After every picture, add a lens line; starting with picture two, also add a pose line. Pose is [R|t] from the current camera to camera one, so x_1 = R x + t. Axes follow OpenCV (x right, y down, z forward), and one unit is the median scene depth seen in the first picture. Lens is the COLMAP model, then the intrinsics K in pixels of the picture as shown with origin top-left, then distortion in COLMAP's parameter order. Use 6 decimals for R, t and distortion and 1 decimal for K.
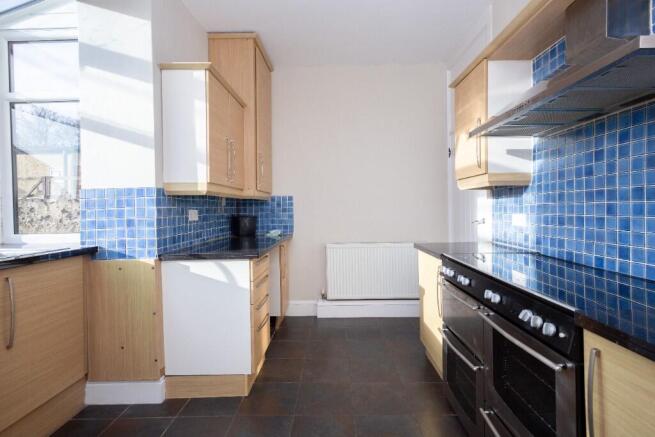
lens RADIAL K [[323.0, 0, 327.2], [0, 323.0, 212.3], [0, 0, 1]] dist [0.012549, 0.000119]
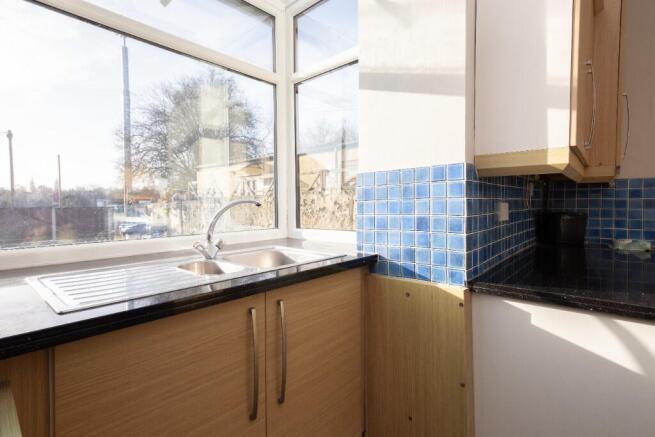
lens RADIAL K [[323.0, 0, 328.6], [0, 323.0, 211.5], [0, 0, 1]] dist [0.012549, 0.000119]
pose [[0.768557, 0.022626, -0.639382, -0.345374], [-0.009122, 0.999660, 0.024410, -0.003322], [0.639717, -0.012929, 0.768502, 0.403105]]
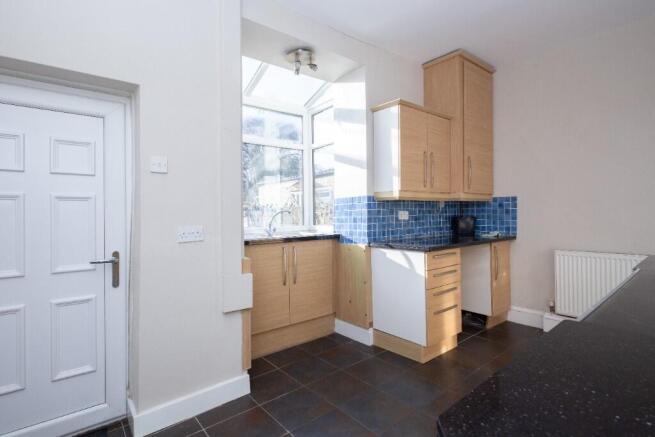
lens RADIAL K [[323.0, 0, 331.0], [0, 323.0, 213.5], [0, 0, 1]] dist [0.012549, 0.000119]
pose [[0.657956, 0.007155, -0.753022, 0.445675], [-0.005080, 0.999974, 0.005063, -0.003613], [0.753039, 0.000494, 0.657976, -0.068243]]
